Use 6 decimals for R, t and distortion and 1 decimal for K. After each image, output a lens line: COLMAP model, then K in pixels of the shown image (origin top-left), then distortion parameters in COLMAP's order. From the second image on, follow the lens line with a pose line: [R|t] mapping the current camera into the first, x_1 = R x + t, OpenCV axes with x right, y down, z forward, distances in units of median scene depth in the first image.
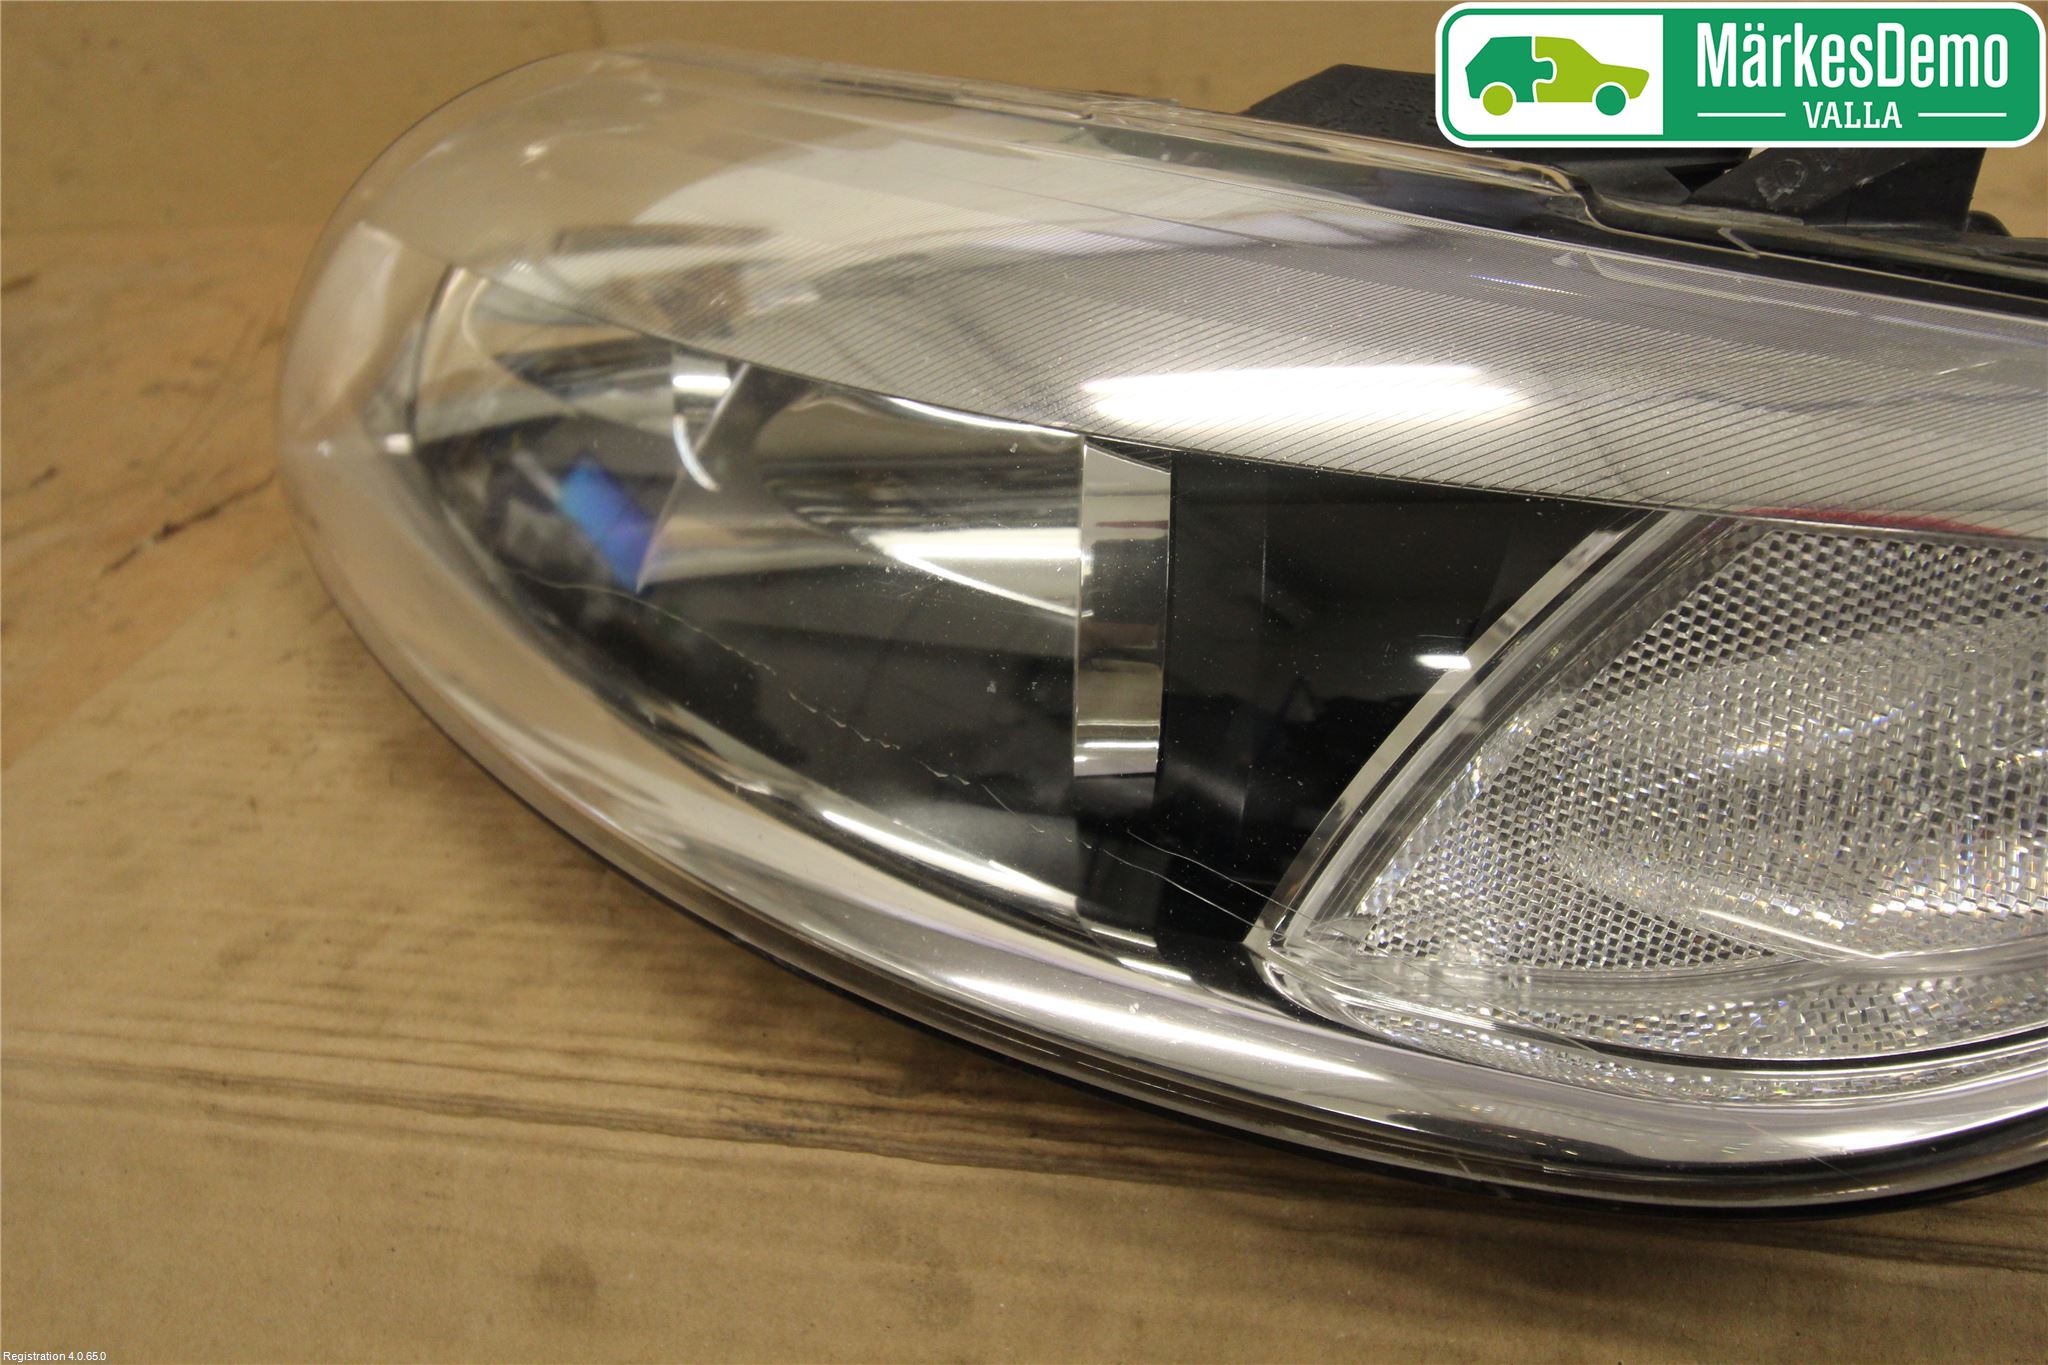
lens RADIAL K [[1722.8, 0, 1033.9], [0, 1722.8, 682.1], [0, 0, 1]] dist [0.027199, -0.017569]
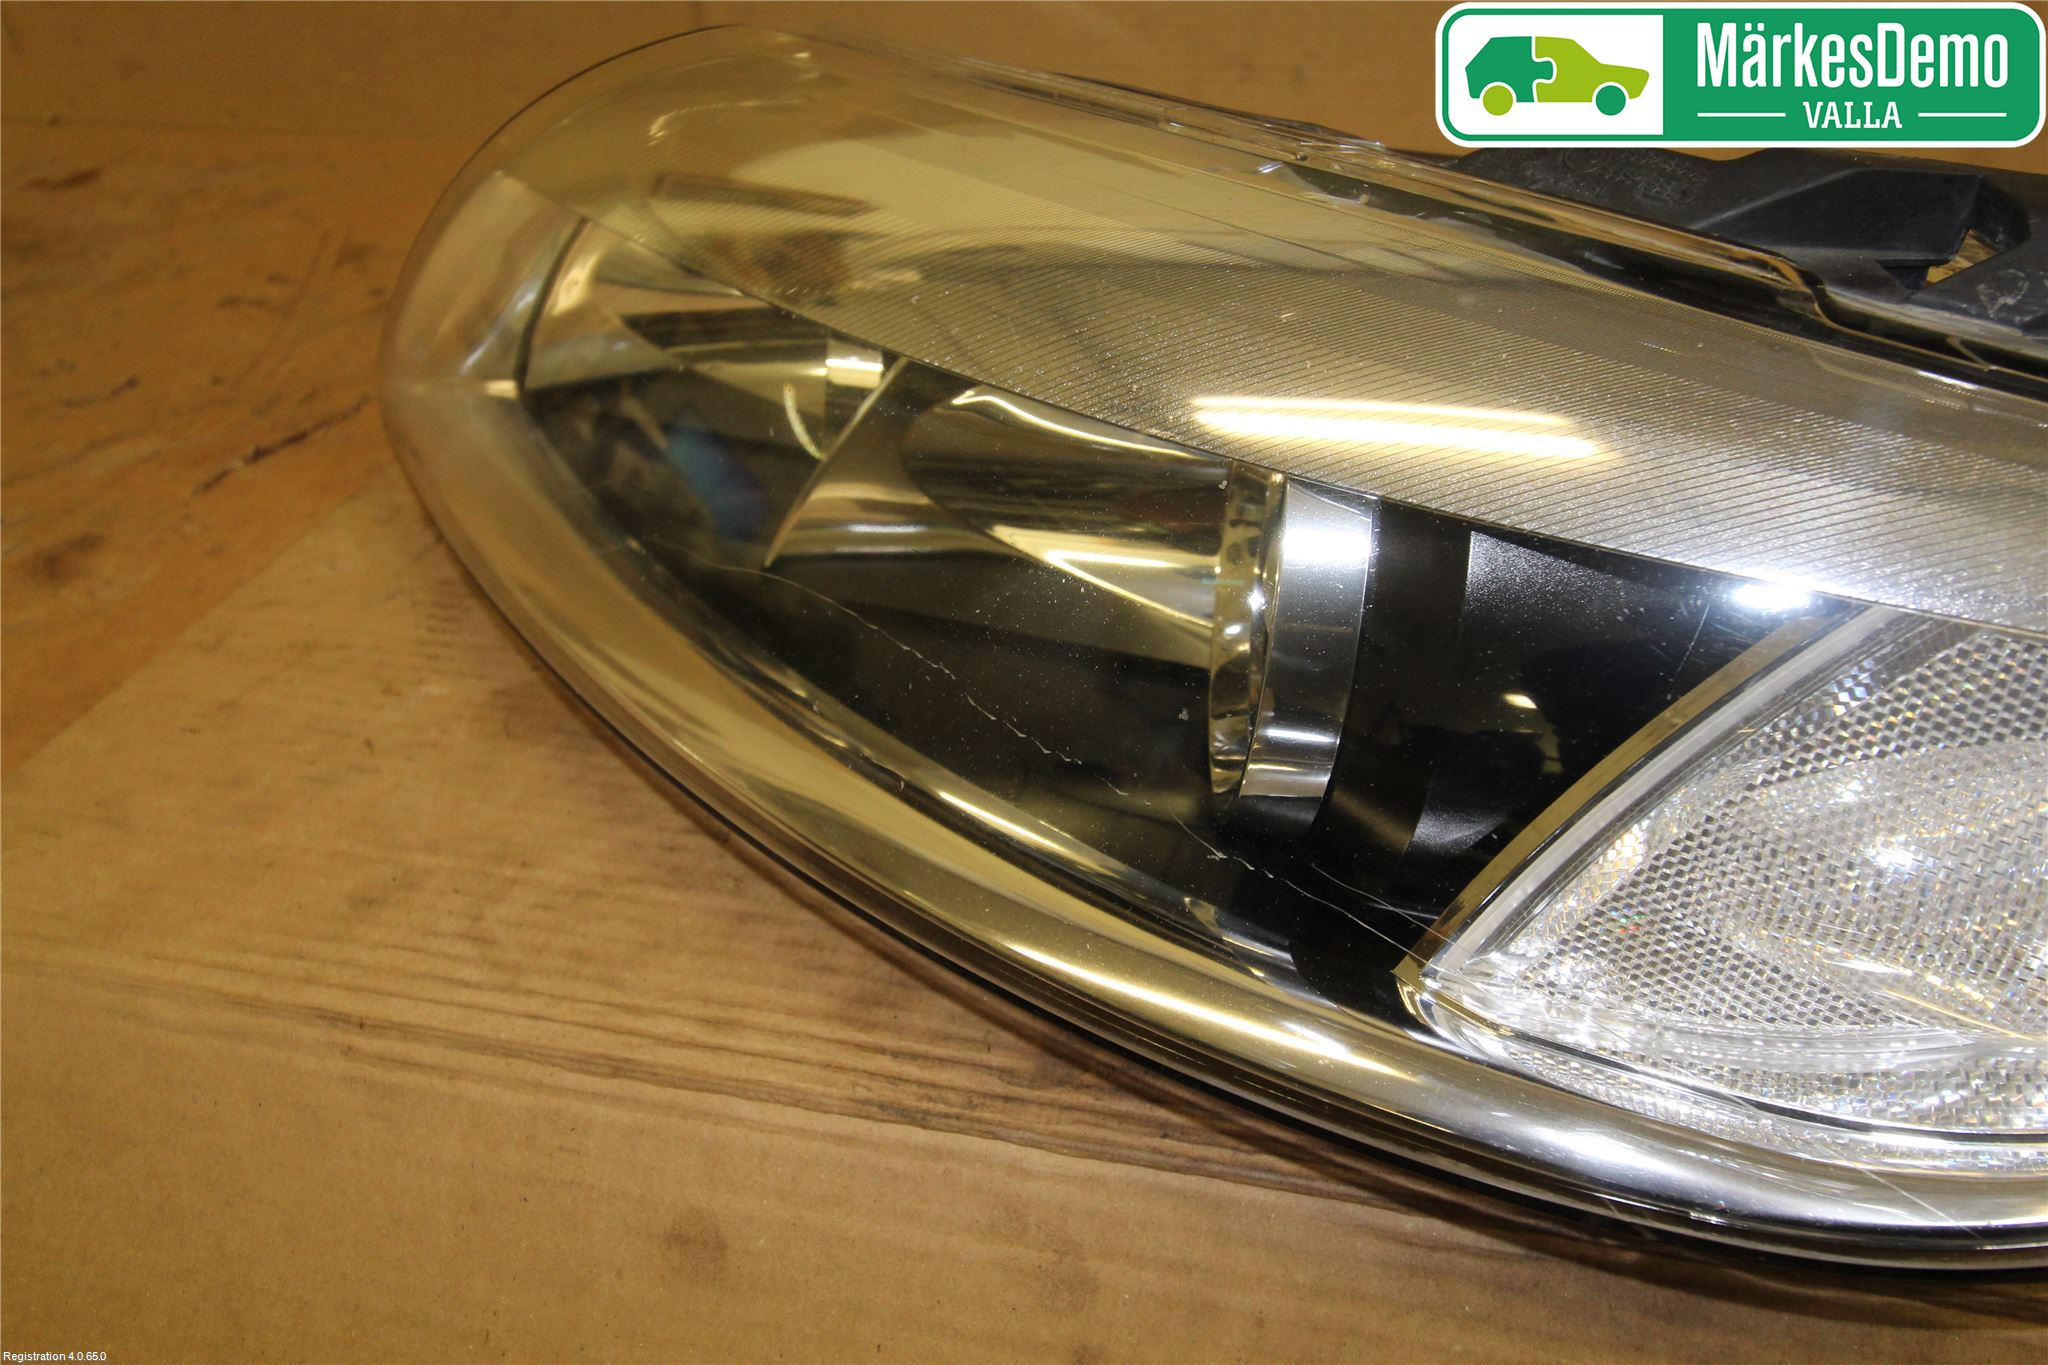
lens RADIAL K [[1722.8, 0, 1017.9], [0, 1722.8, 678.0], [0, 0, 1]] dist [0.027199, -0.017569]
pose [[0.997181, 0.071560, 0.022576, -0.117975], [-0.072289, 0.996827, 0.033331, -0.036521], [-0.020119, -0.034869, 0.999189, -0.024394]]
